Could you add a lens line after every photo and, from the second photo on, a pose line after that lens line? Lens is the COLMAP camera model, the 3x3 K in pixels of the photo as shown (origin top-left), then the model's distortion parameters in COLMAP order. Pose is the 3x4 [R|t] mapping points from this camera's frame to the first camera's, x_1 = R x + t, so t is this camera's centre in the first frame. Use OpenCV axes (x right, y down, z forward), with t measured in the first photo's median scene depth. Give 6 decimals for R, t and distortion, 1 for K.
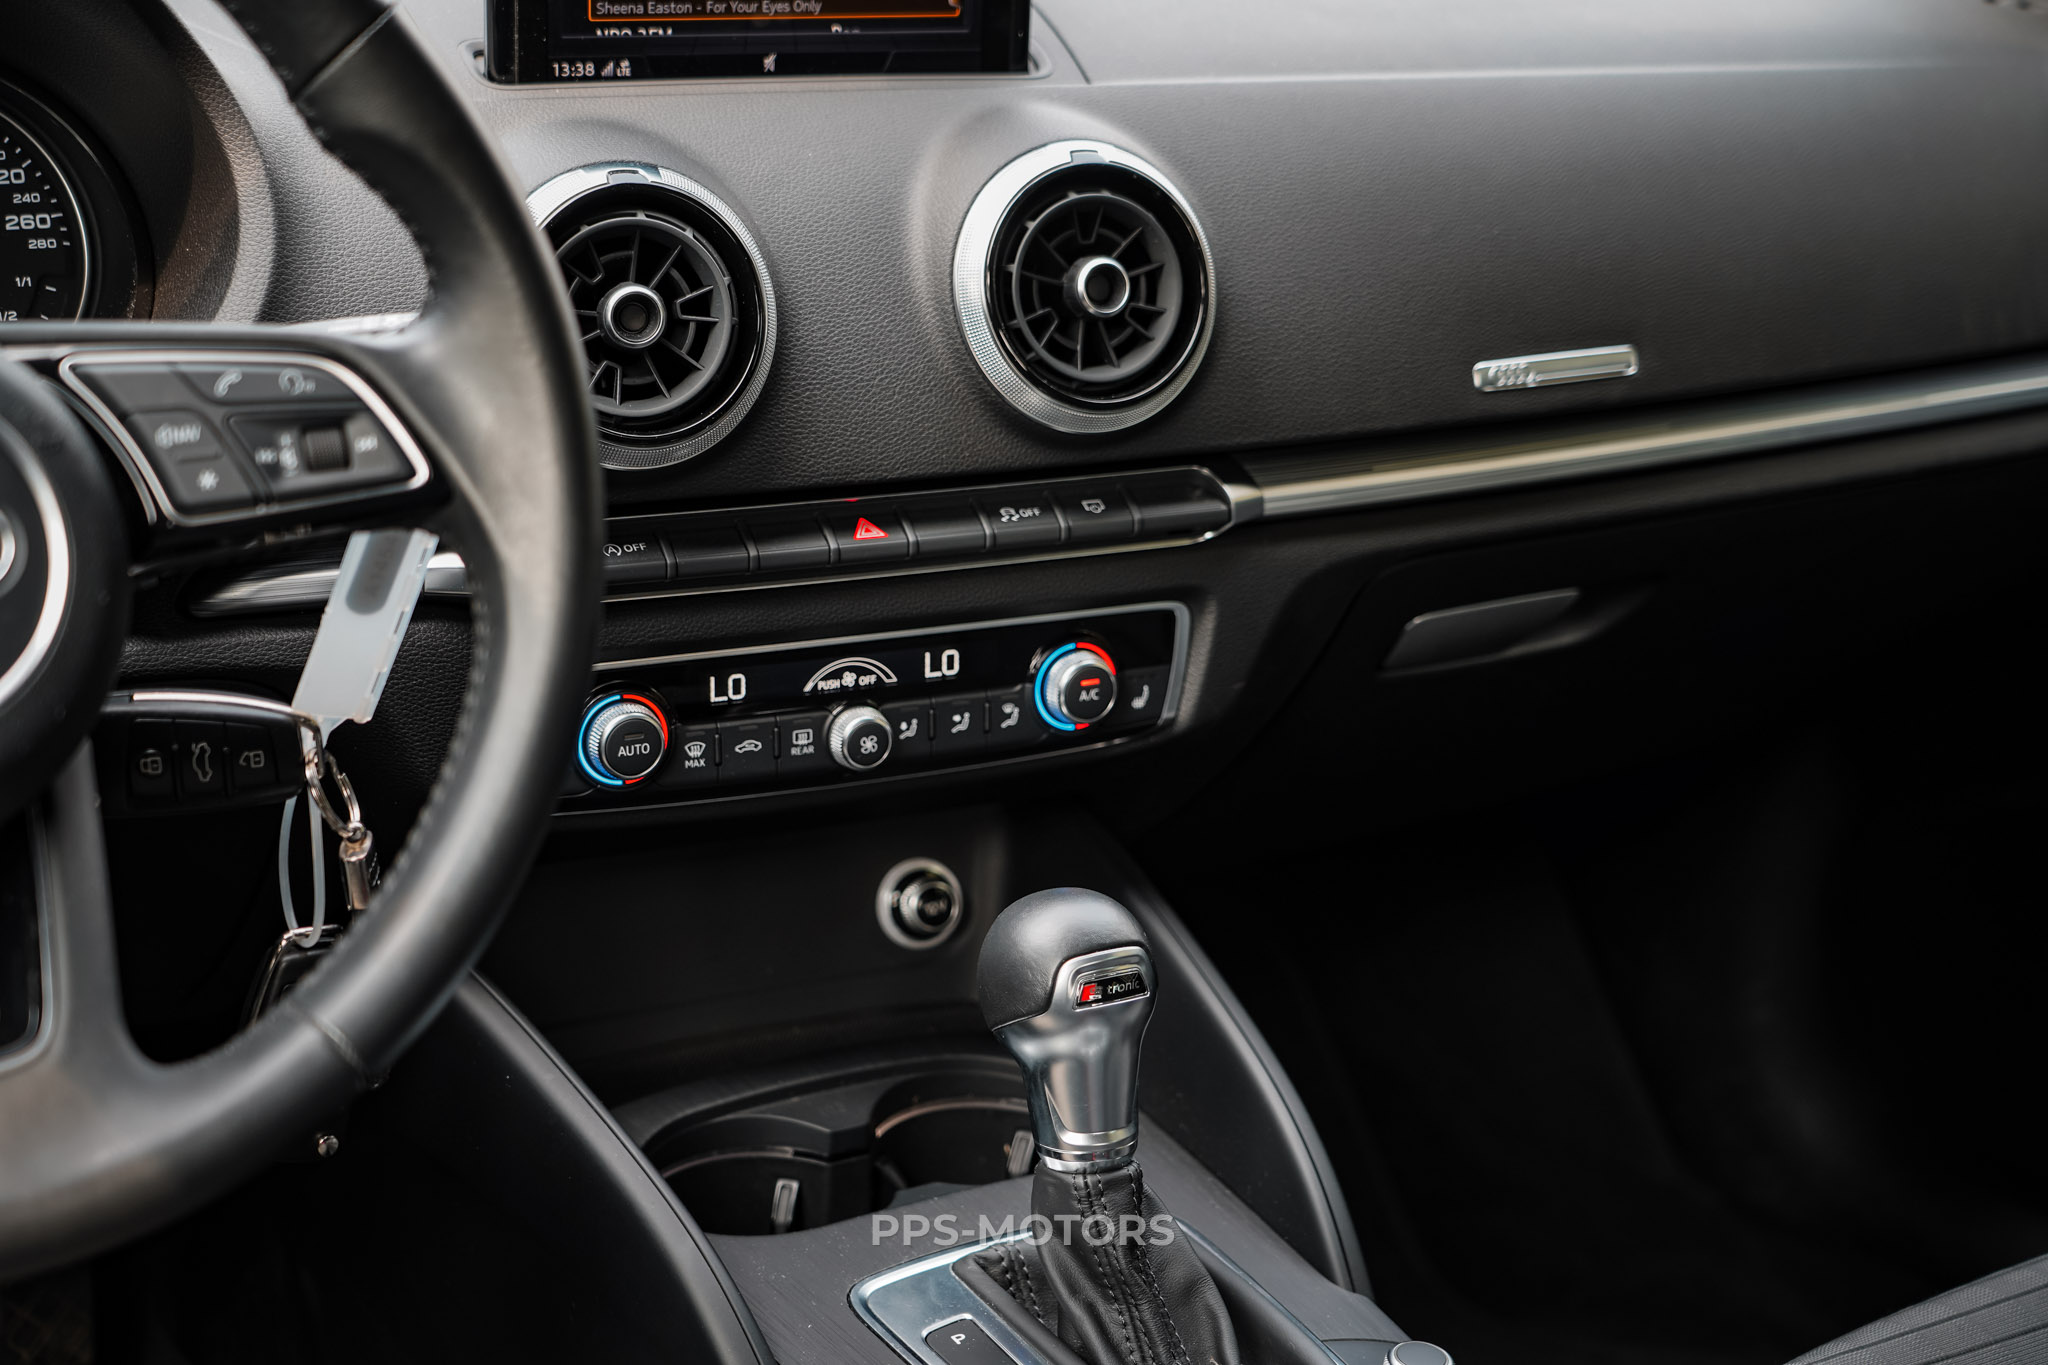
lens RADIAL K [[3537.3, 0, 1020.3], [0, 3537.3, 672.4], [0, 0, 1]] dist [0.024727, 0.000000]
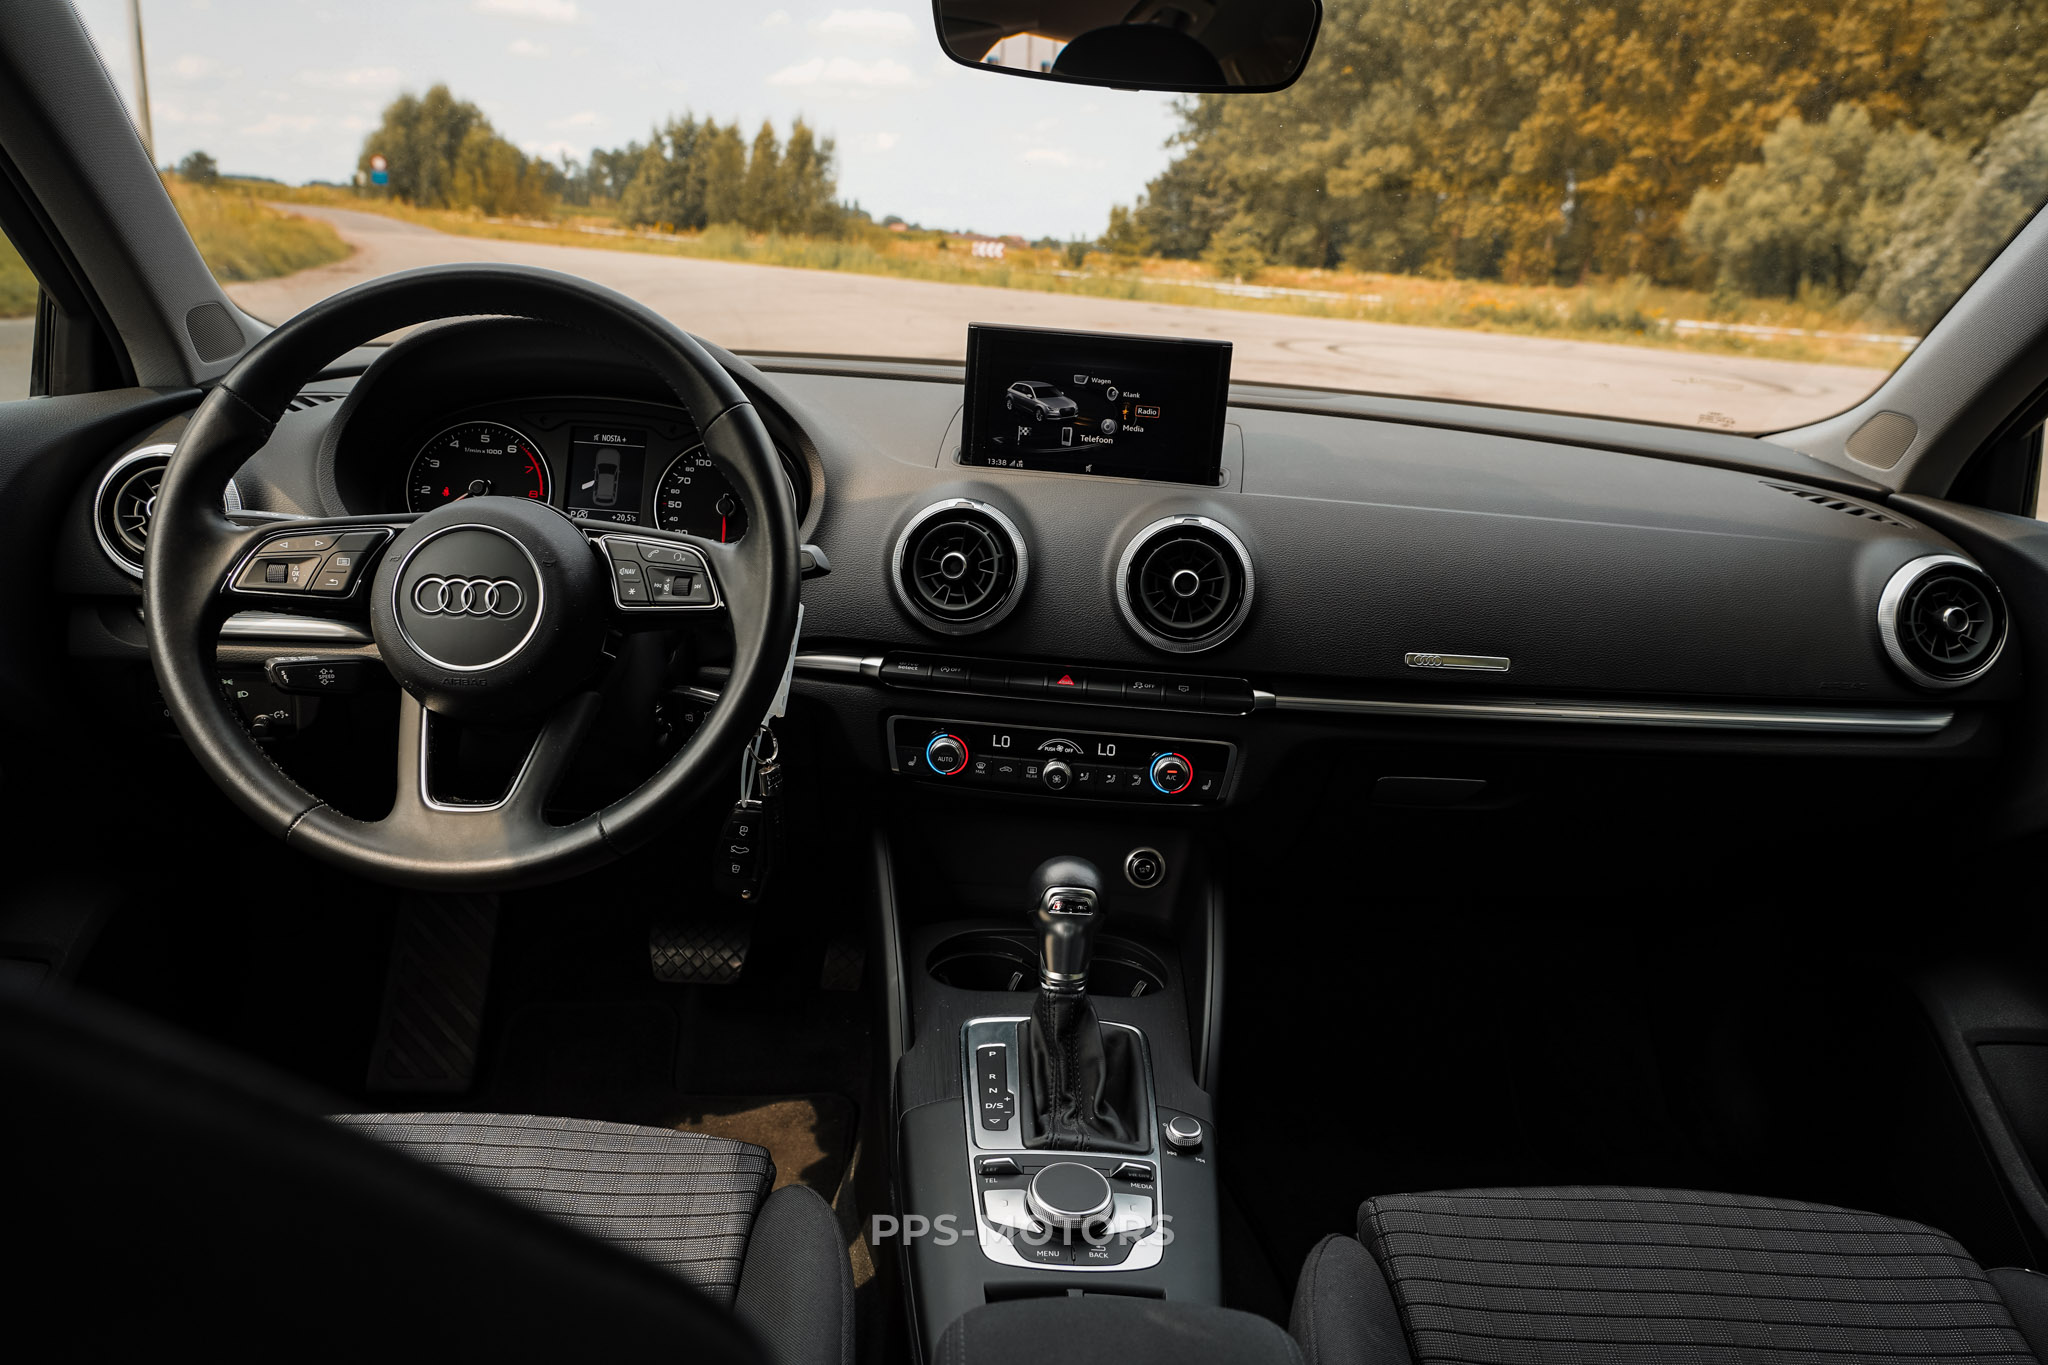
lens RADIAL K [[1489.3, 0, 1006.7], [0, 1489.3, 681.7], [0, 0, 1]] dist [0.003268, 0.000058]
pose [[0.863867, 0.153206, -0.479856, 0.364006], [-0.182996, 0.982990, -0.015596, -0.018426], [0.469305, 0.101284, 0.877208, 0.183292]]
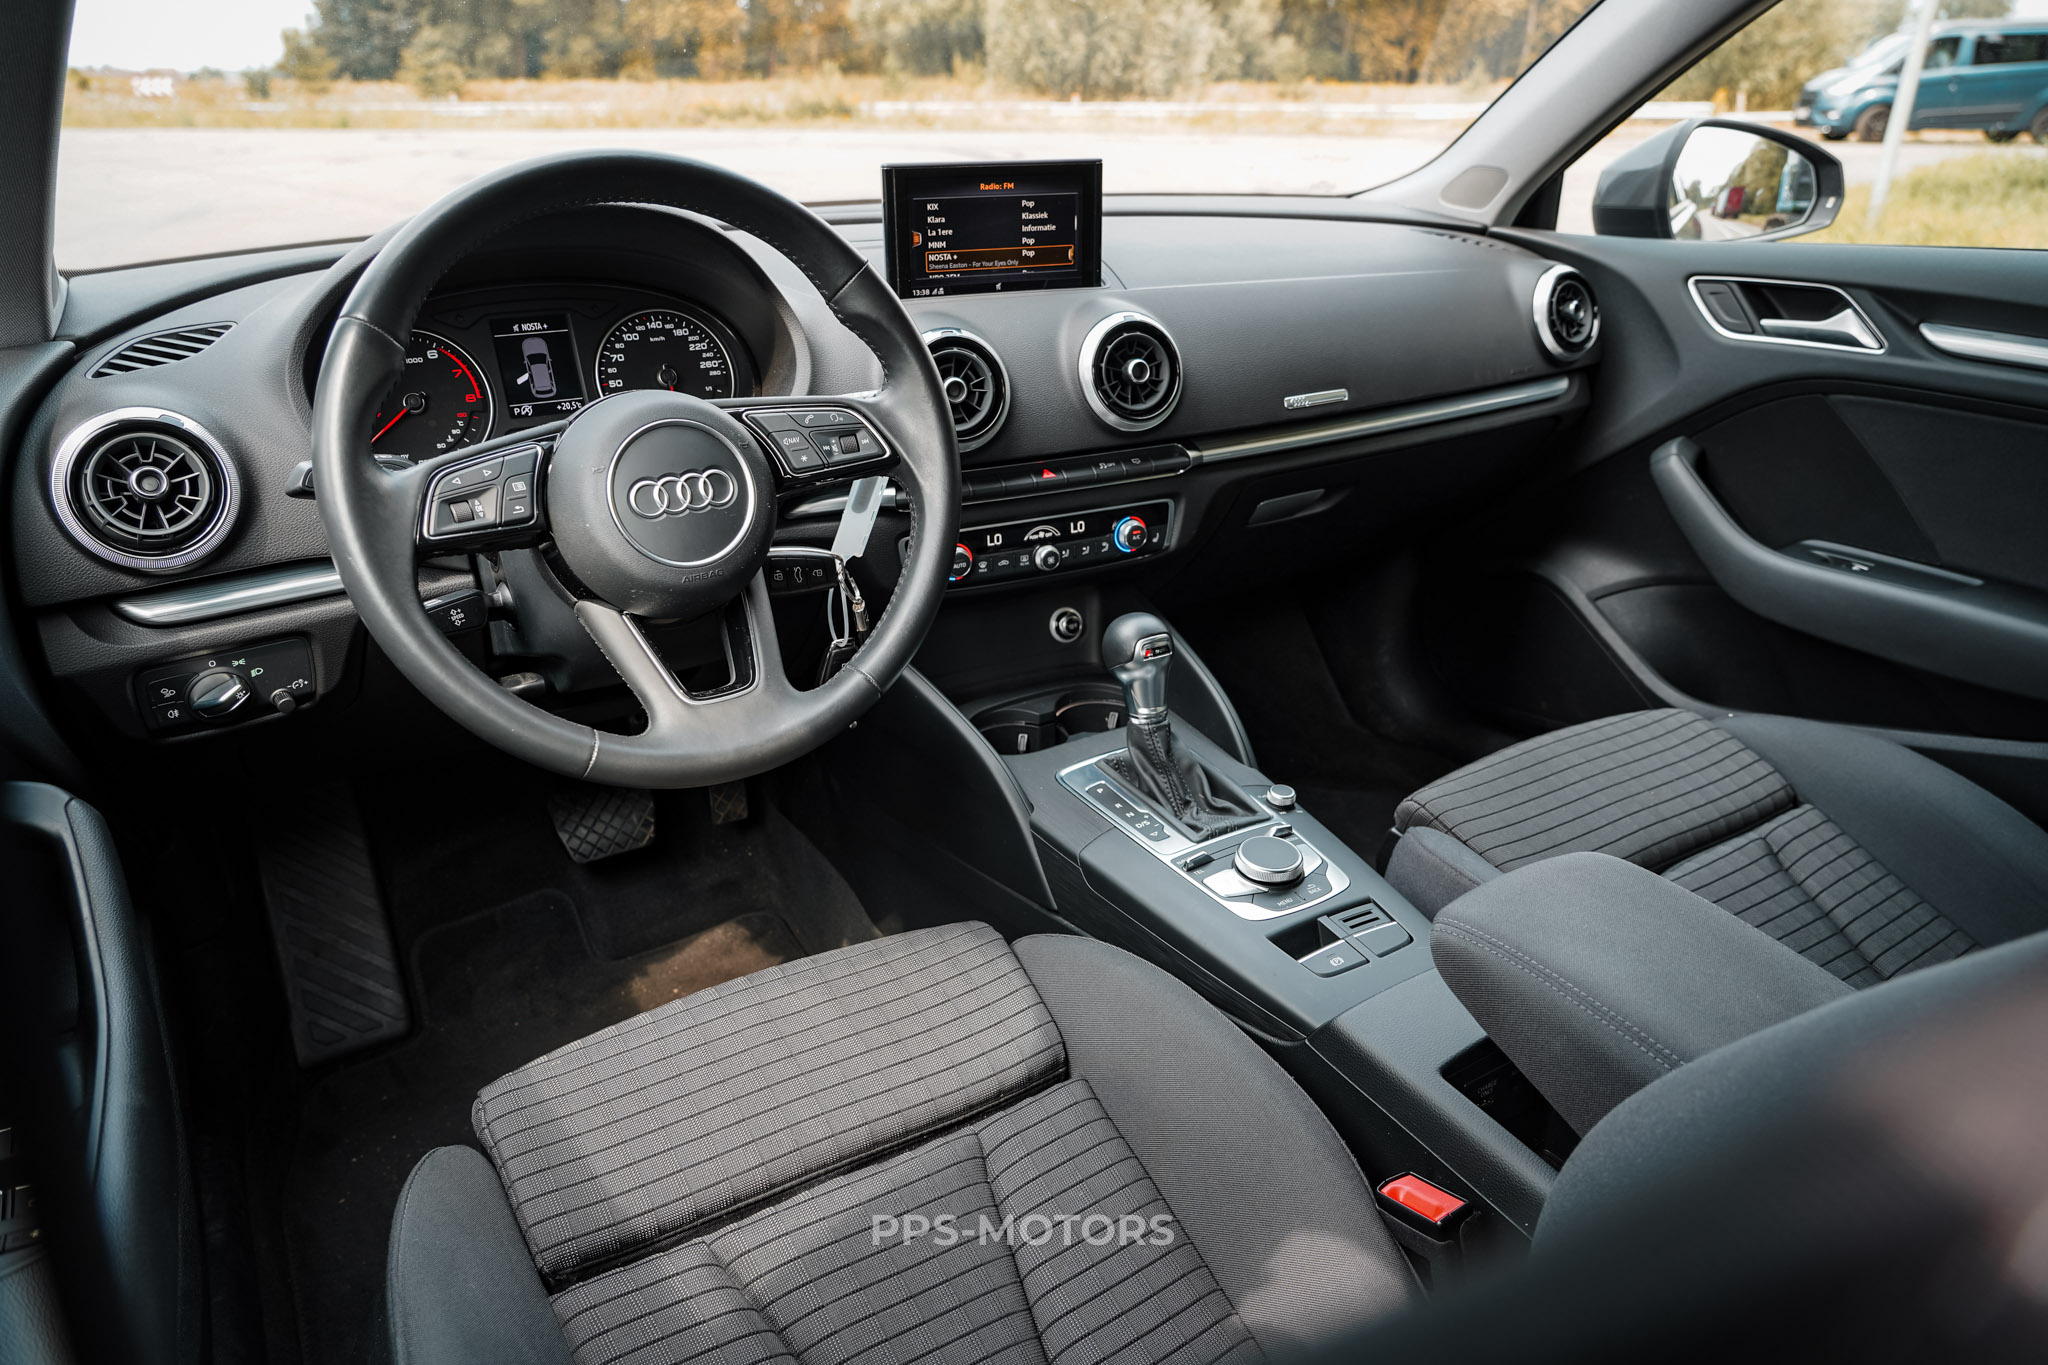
lens RADIAL K [[1389.1, 0, 1024.5], [0, 1389.1, 679.9], [0, 0, 1]] dist [-0.031555, 0.017525]
pose [[0.998995, -0.039644, -0.020932, -0.045036], [0.041437, 0.994746, 0.093611, 0.012060], [0.017111, -0.094384, 0.995389, 0.009557]]
